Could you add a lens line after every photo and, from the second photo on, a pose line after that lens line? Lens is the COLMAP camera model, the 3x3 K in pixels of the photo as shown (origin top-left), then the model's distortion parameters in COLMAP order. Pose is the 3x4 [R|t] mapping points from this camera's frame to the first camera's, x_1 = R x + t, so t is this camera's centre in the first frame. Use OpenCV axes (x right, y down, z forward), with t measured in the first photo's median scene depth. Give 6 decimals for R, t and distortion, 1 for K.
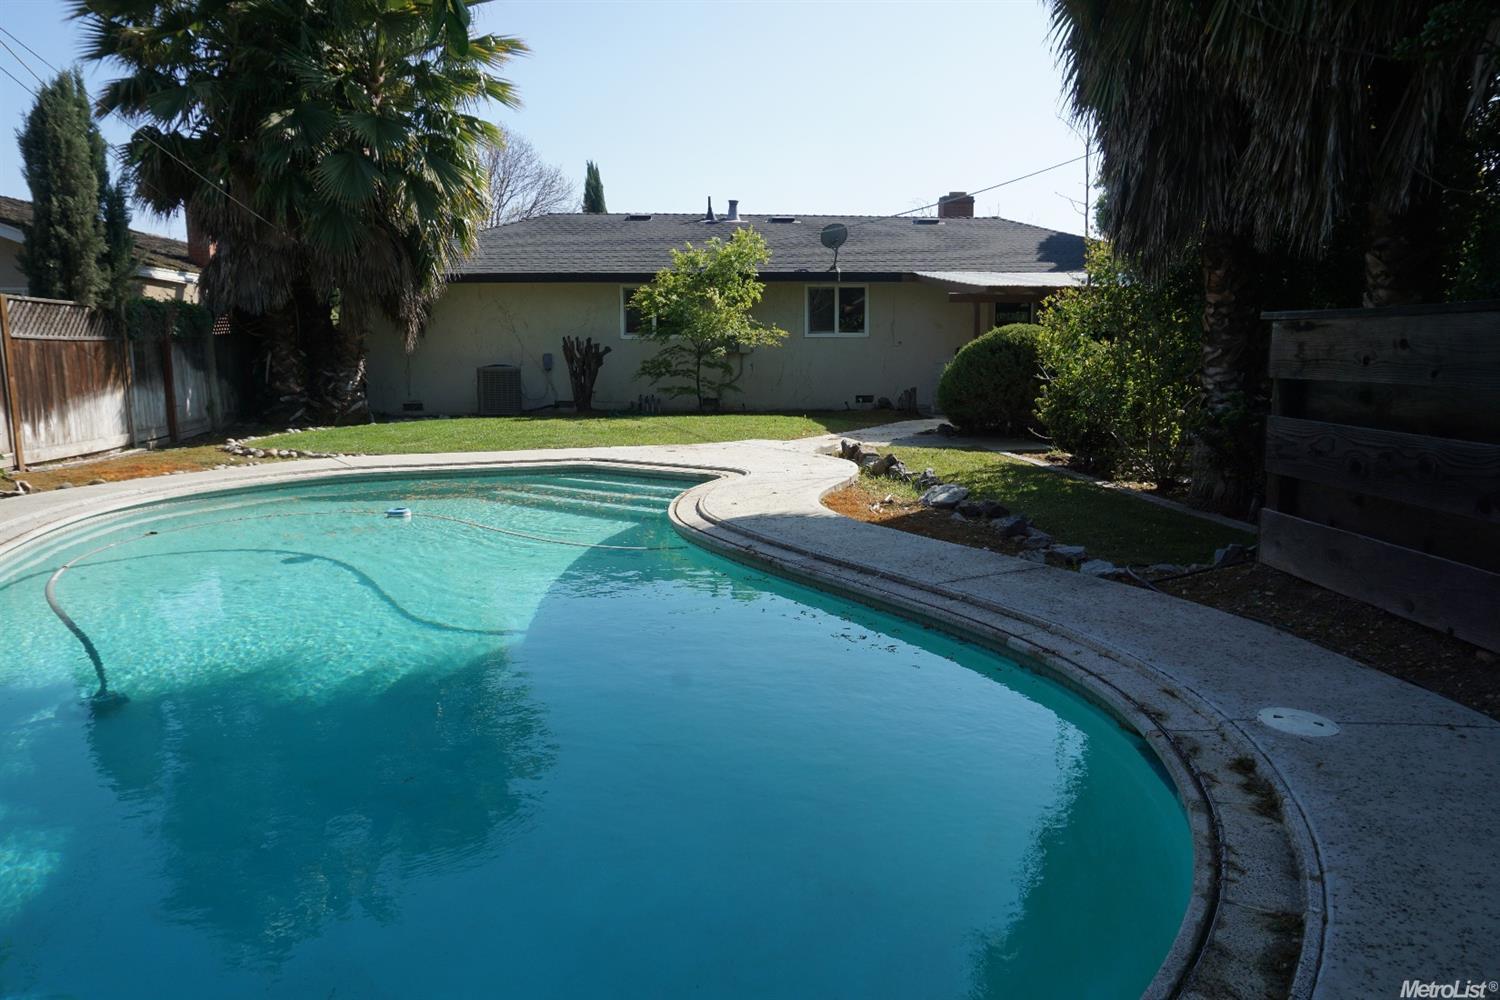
lens RADIAL K [[1048.6, 0, 743.3], [0, 1048.6, 500.8], [0, 0, 1]] dist [0.013516, 0.020475]
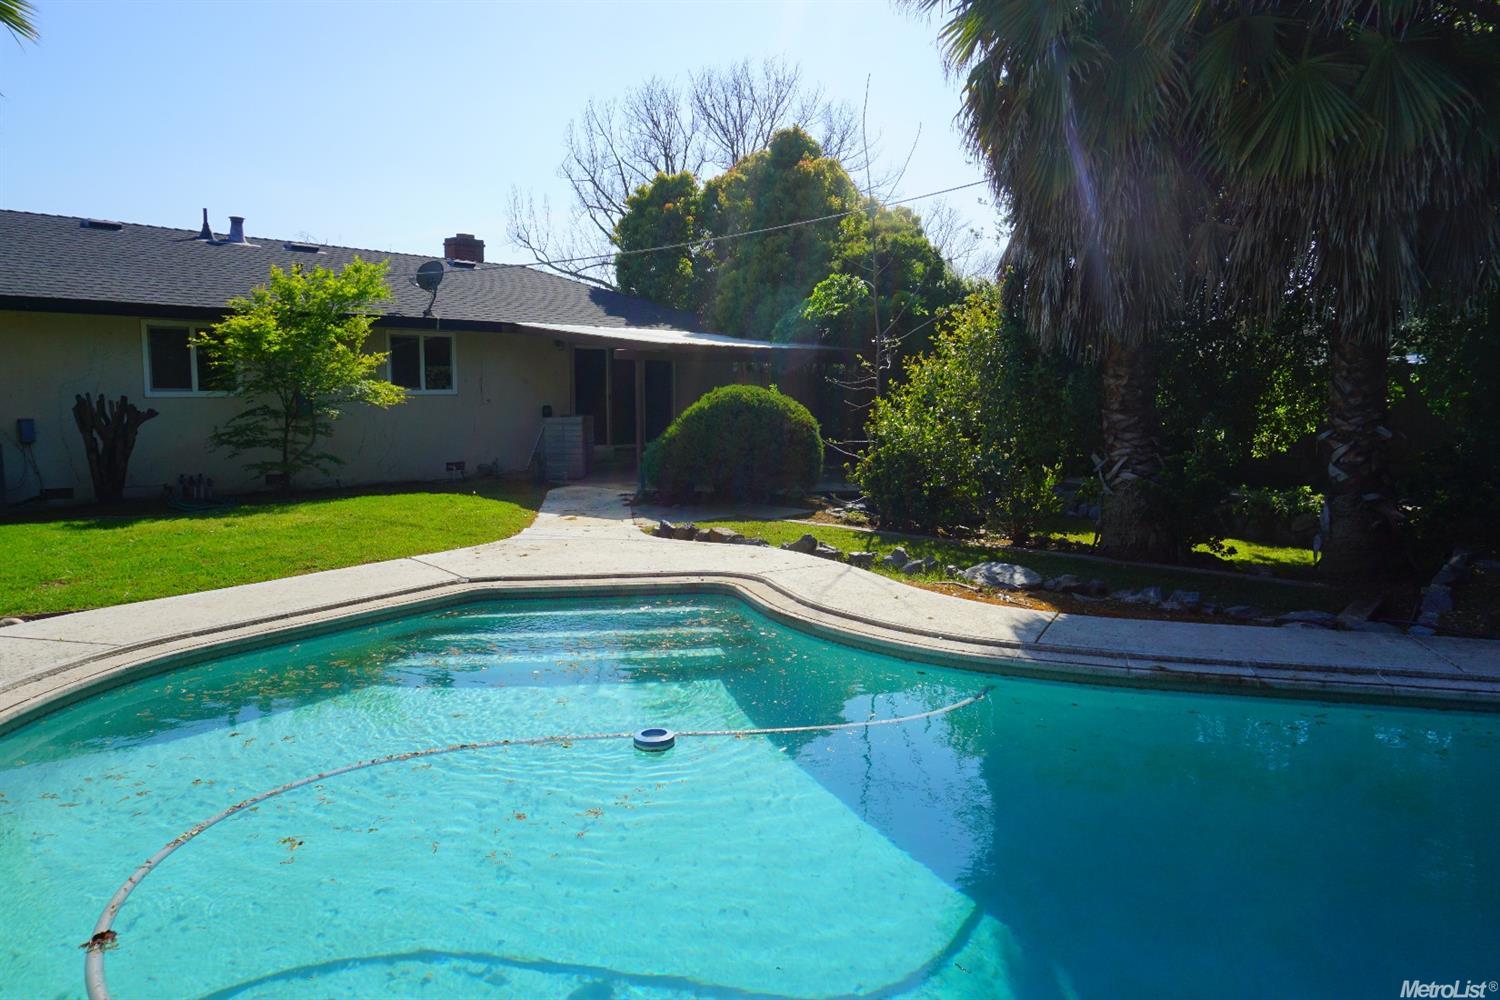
lens RADIAL K [[1048.6, 0, 743.3], [0, 1048.6, 500.8], [0, 0, 1]] dist [0.013516, 0.020475]
pose [[0.750052, -0.068666, 0.657805, -0.288401], [0.096396, 0.995325, -0.006016, -0.041964], [-0.654316, 0.067922, 0.753164, 0.206224]]
